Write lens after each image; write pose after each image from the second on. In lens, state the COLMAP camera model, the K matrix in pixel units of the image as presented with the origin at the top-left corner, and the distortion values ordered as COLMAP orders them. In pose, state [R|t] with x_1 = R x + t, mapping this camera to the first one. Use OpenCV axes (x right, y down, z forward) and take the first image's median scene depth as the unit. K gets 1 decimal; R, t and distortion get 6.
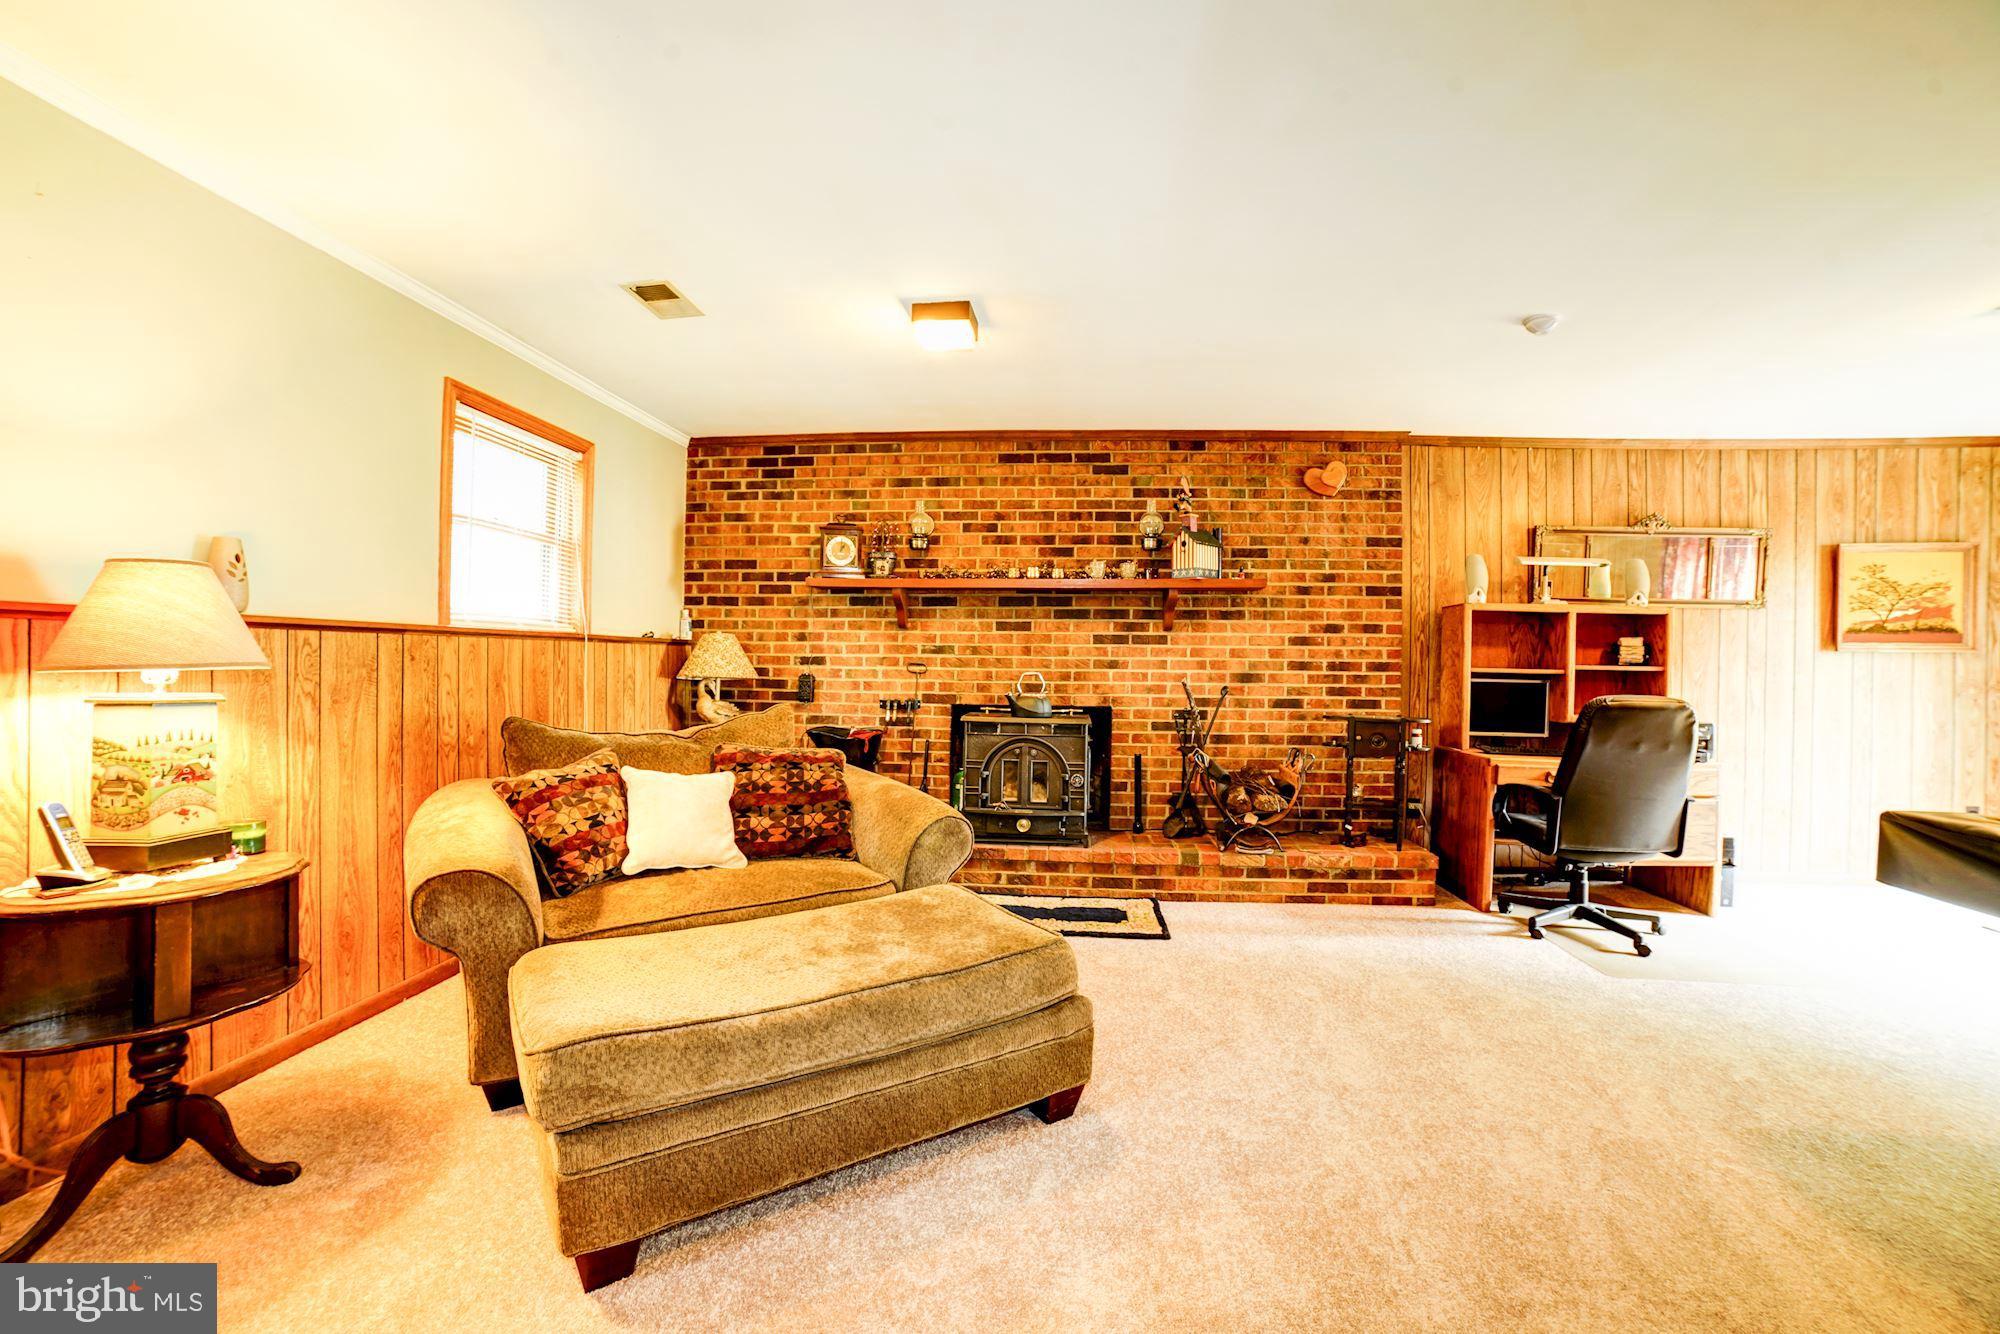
lens RADIAL K [[803.3, 0, 992.4], [0, 803.3, 662.7], [0, 0, 1]] dist [-0.104266, 0.036967]
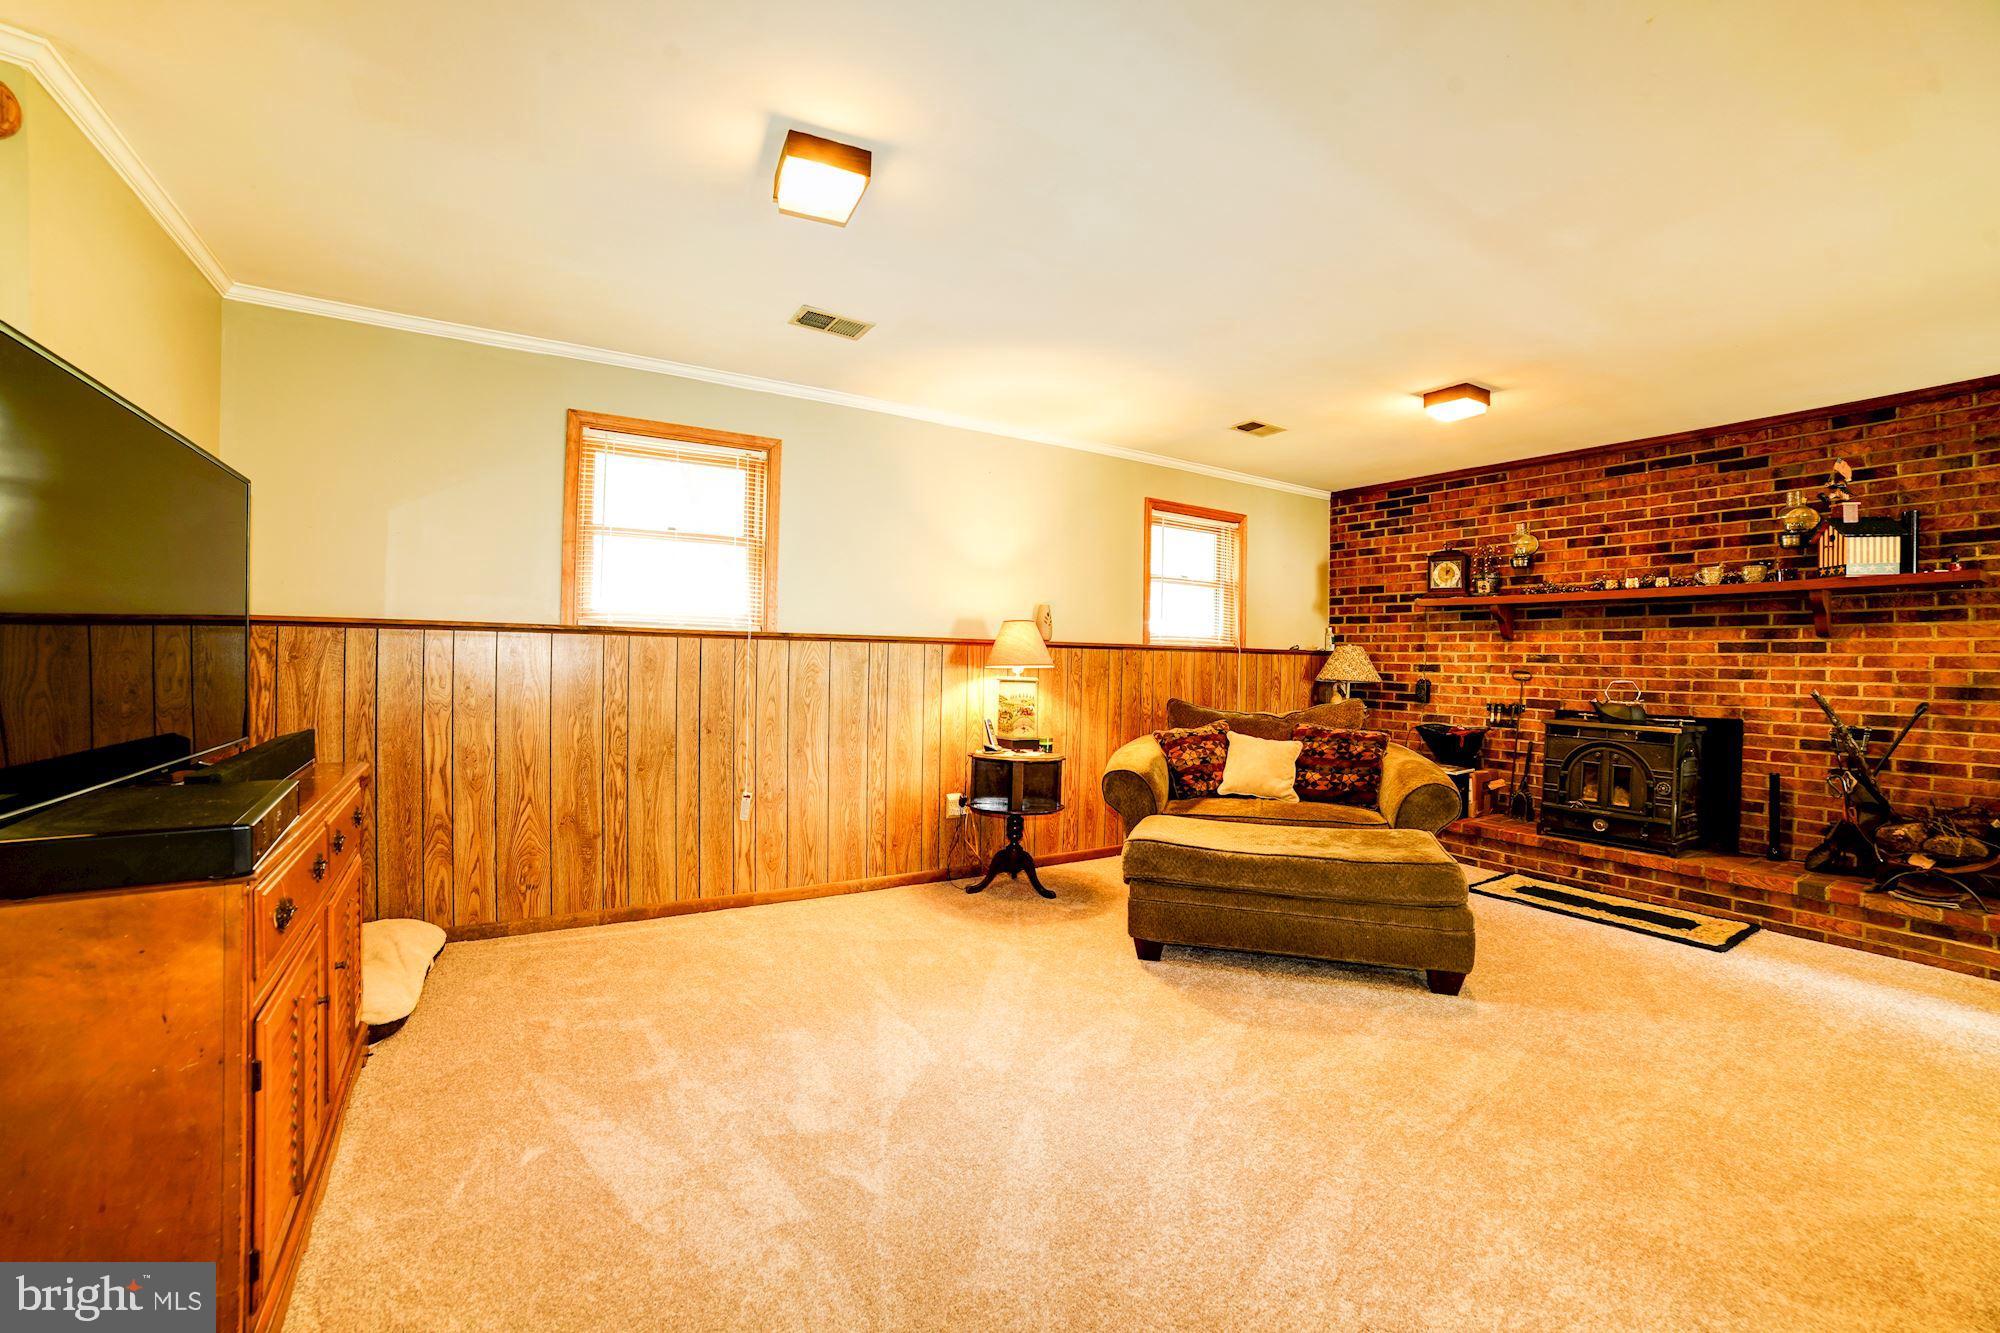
lens RADIAL K [[803.3, 0, 992.4], [0, 803.3, 662.2], [0, 0, 1]] dist [-0.104266, 0.036967]
pose [[0.611284, 0.002363, -0.791408, 0.320398], [-0.012856, 0.999893, -0.006944, 0.005454], [0.791307, 0.014419, 0.611249, -0.233085]]
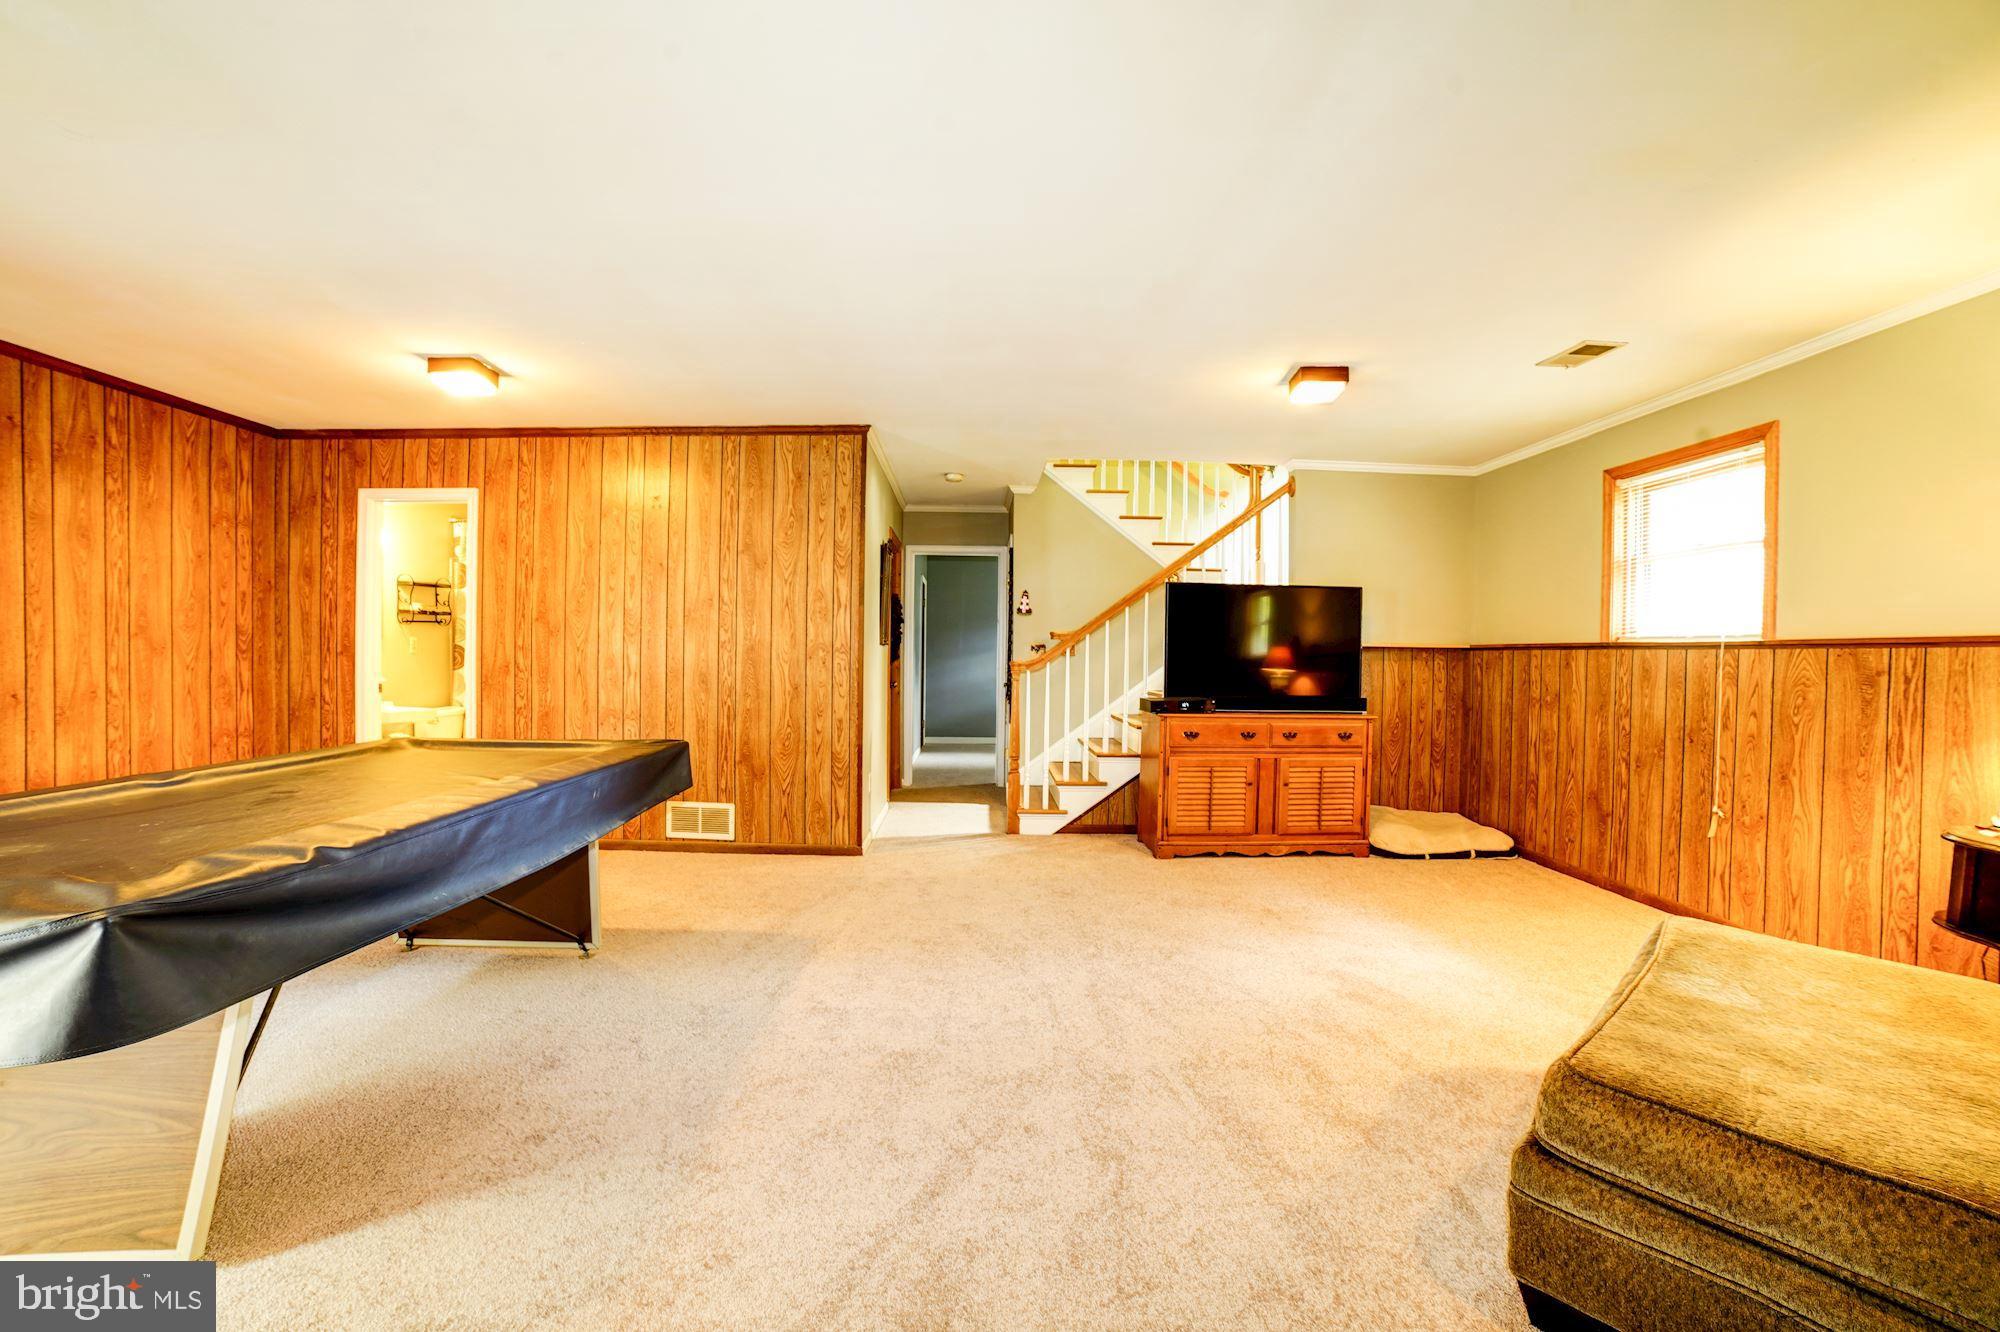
lens RADIAL K [[803.3, 0, 992.4], [0, 803.3, 661.7], [0, 0, 1]] dist [-0.104266, 0.036967]
pose [[-0.991647, -0.026400, -0.126249, 0.326457], [-0.027841, 0.999566, 0.009663, 0.004509], [0.125939, 0.013097, -0.991952, 0.773847]]
